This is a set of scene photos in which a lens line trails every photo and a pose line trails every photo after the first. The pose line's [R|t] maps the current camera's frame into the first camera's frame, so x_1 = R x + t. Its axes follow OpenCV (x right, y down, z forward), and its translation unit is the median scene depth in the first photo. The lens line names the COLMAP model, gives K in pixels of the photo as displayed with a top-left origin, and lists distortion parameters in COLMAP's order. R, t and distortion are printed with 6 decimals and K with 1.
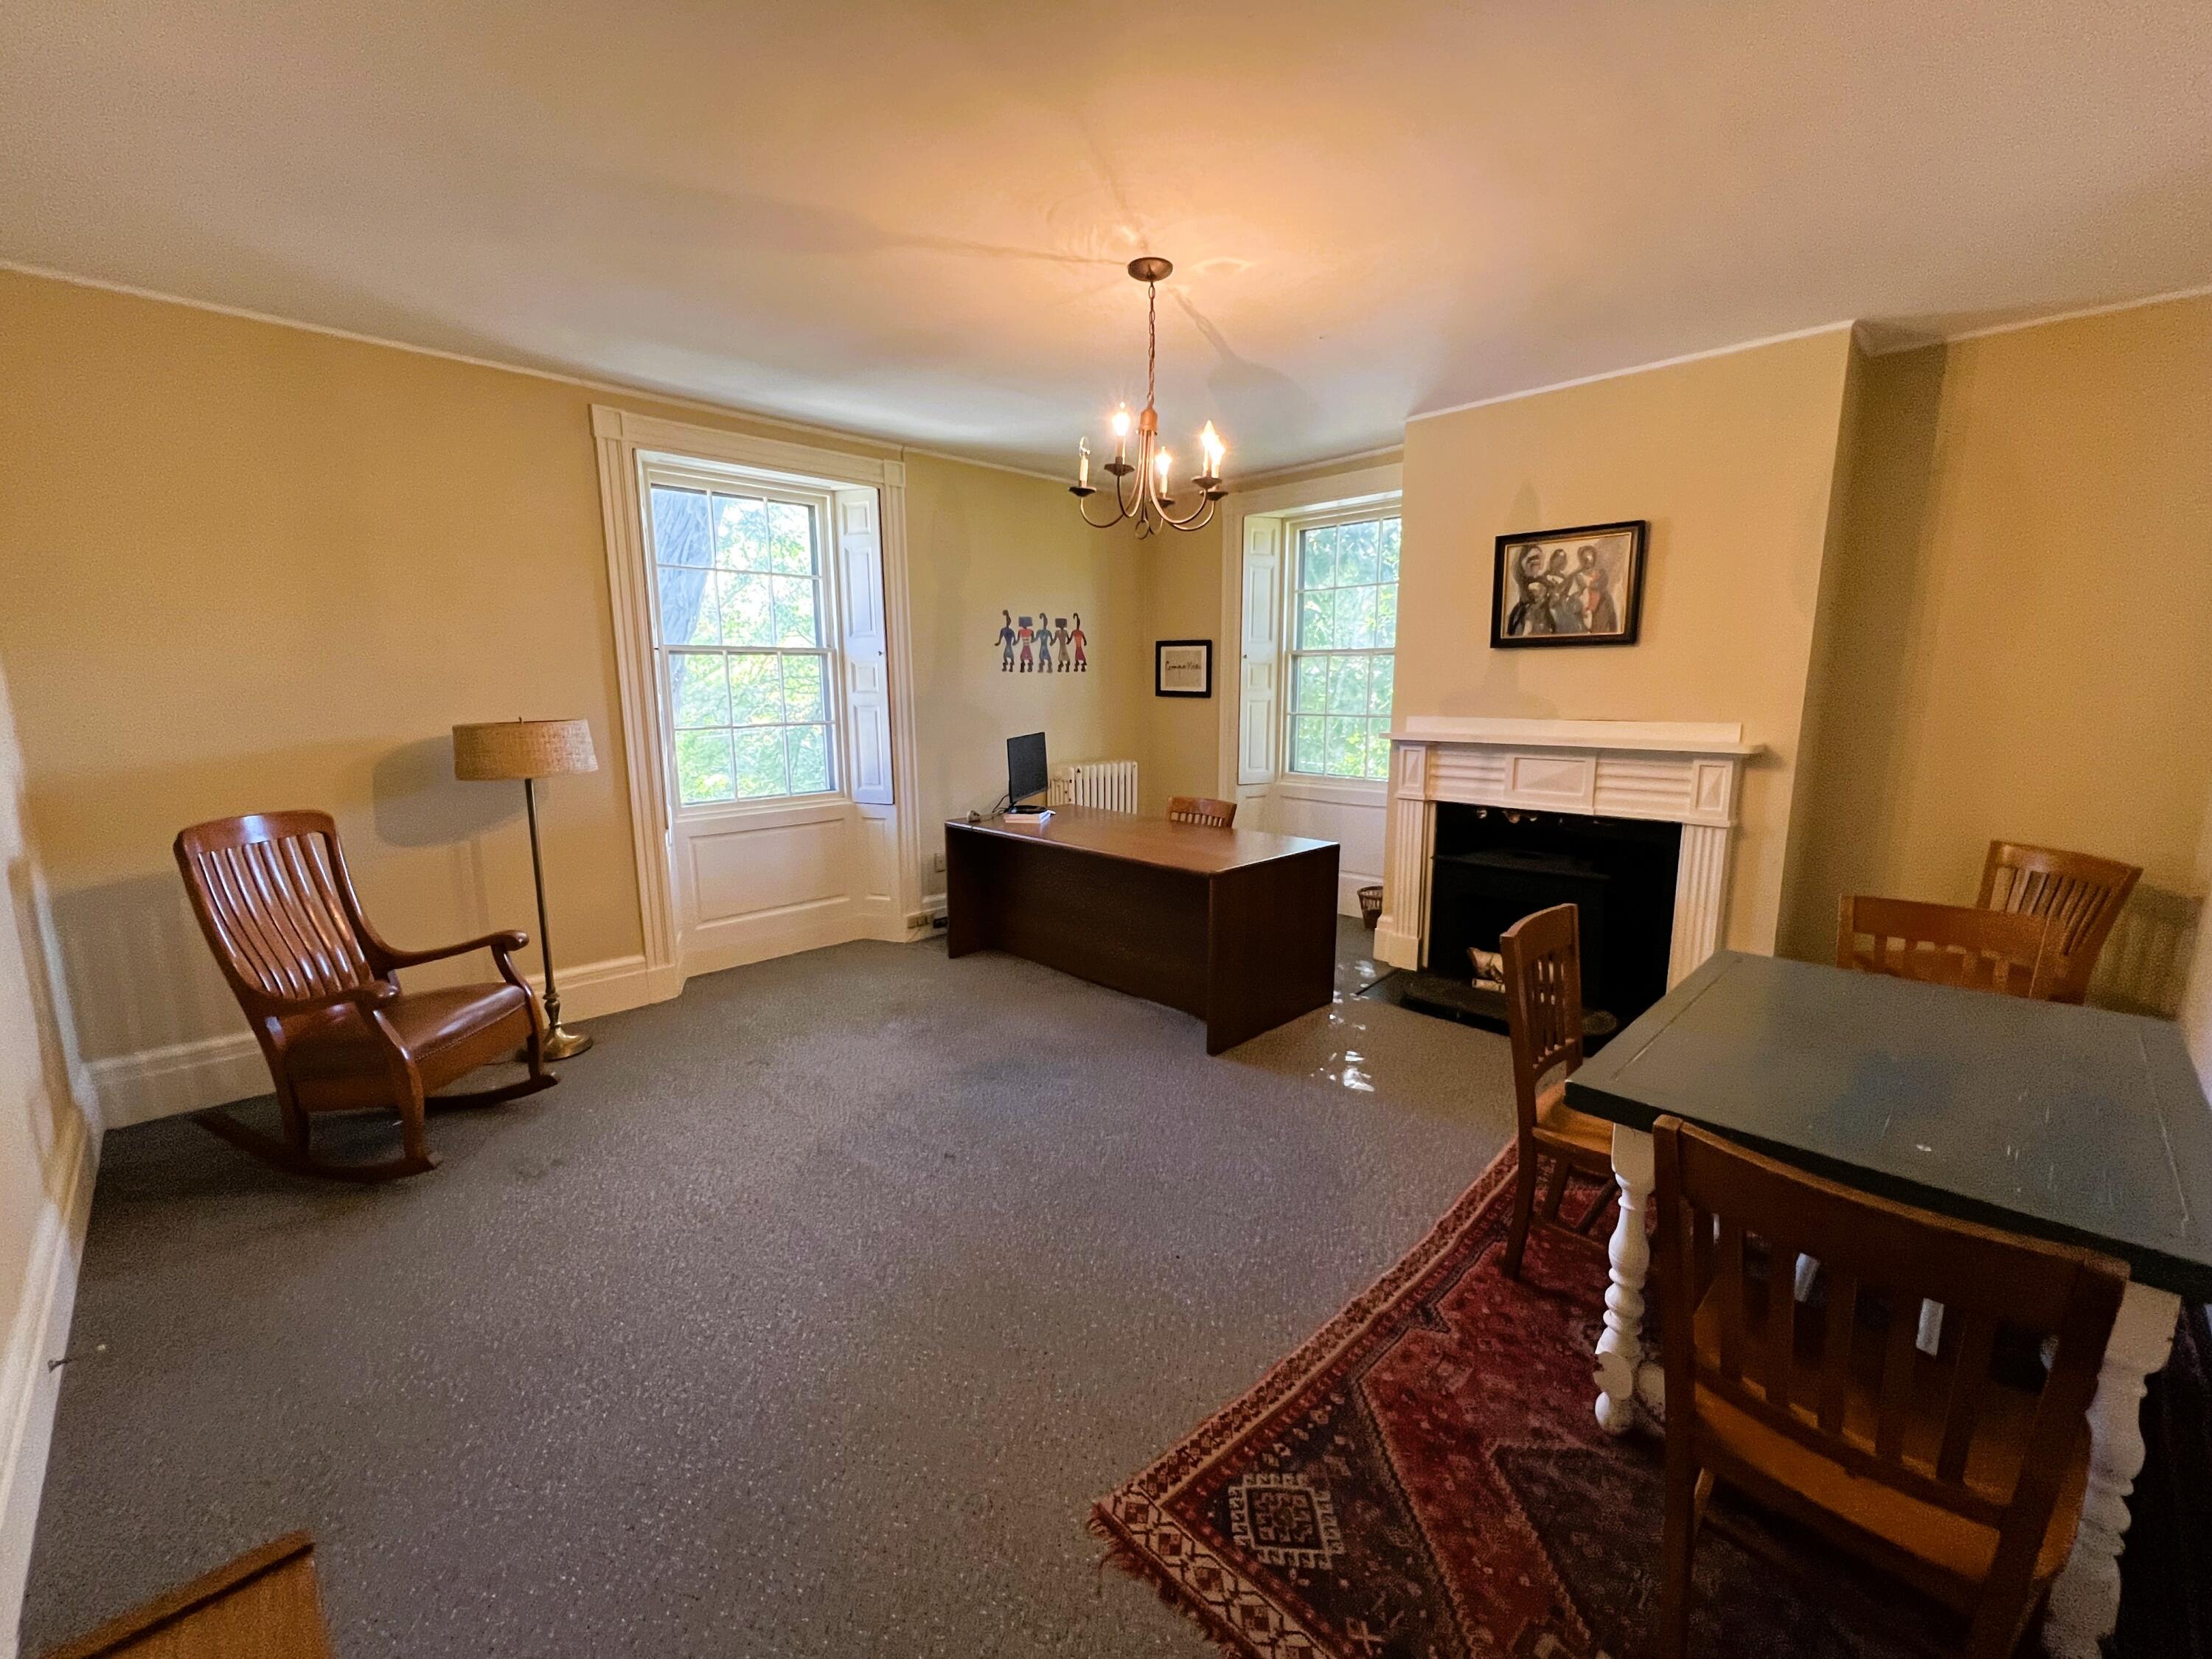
lens RADIAL K [[892.4, 0, 1133.3], [0, 892.4, 828.0], [0, 0, 1]] dist [-0.000195, 0.000216]
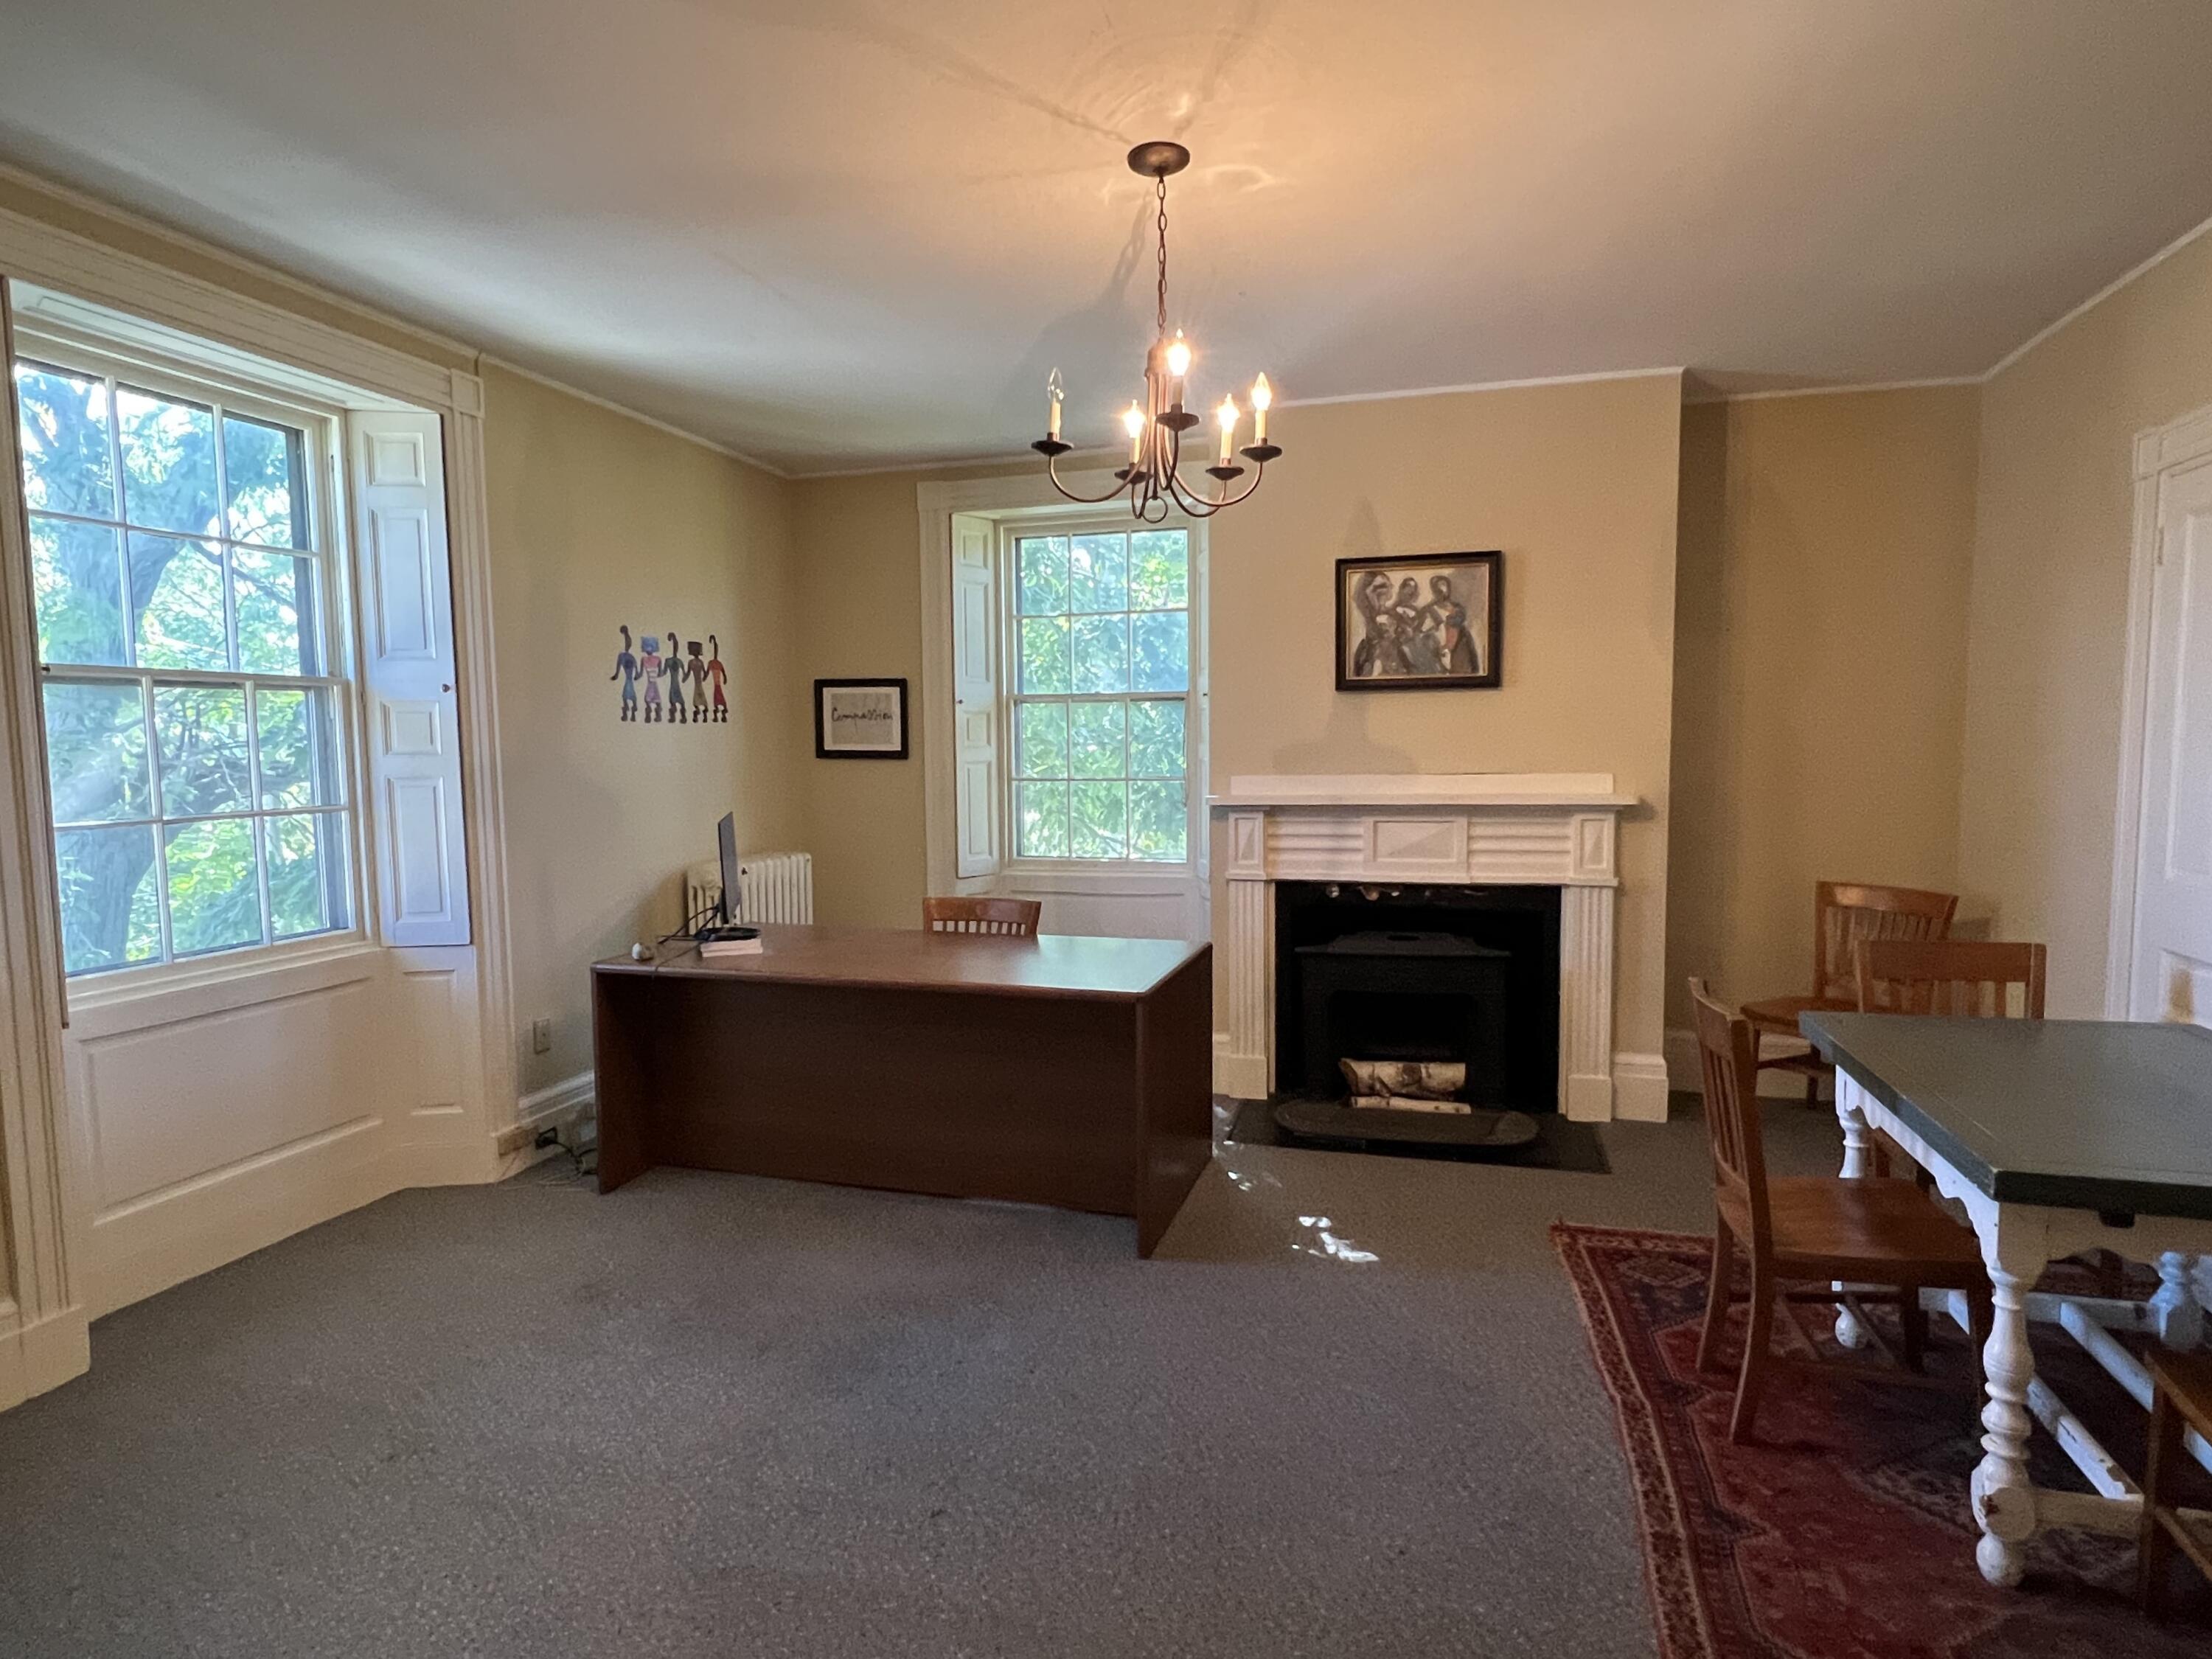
lens RADIAL K [[1190.5, 0, 1121.1], [0, 1190.5, 829.2], [0, 0, 1]] dist [0.003055, -0.004971]
pose [[0.883699, -0.040162, 0.466330, -0.299300], [0.084217, 0.993695, -0.074012, -0.009203], [-0.460417, 0.104677, 0.881509, 0.133955]]
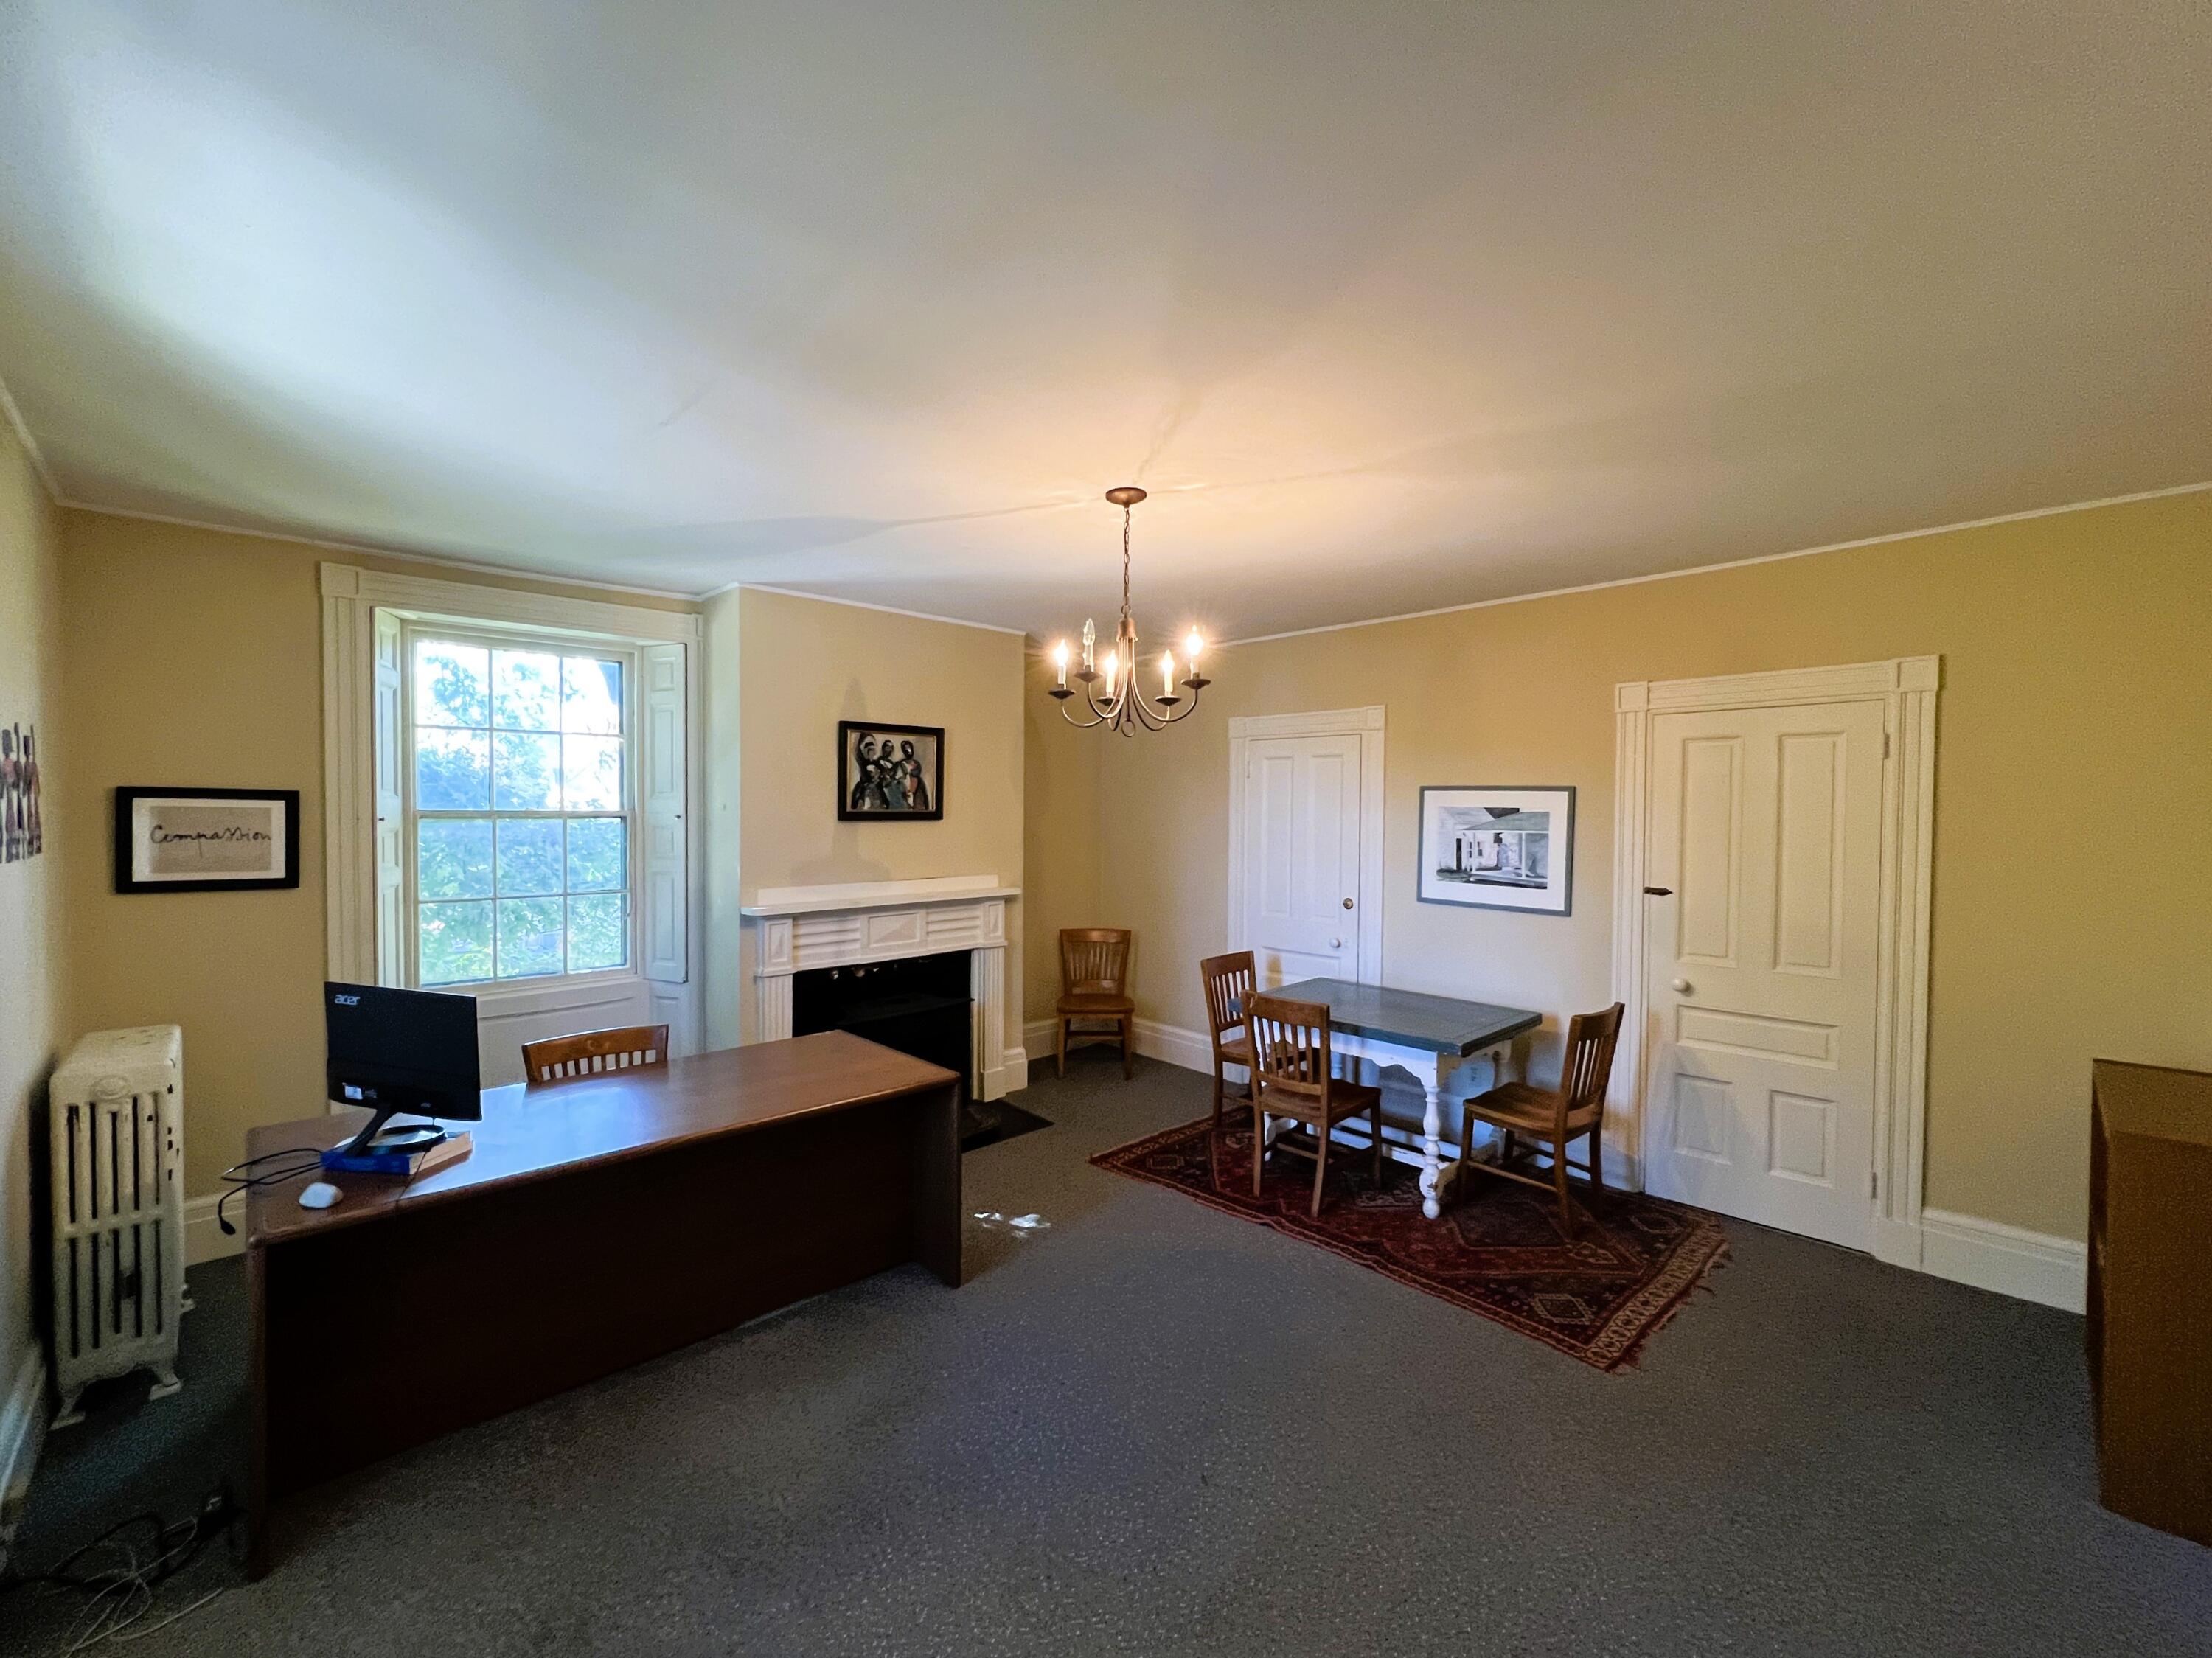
lens RADIAL K [[882.9, 0, 1094.1], [0, 882.9, 832.0], [0, 0, 1]] dist [-0.000565, -0.000412]
pose [[0.063145, -0.016389, 0.997870, -0.655658], [0.161601, 0.986838, 0.005982, -0.146273], [-0.984834, 0.160879, 0.064963, 0.639385]]
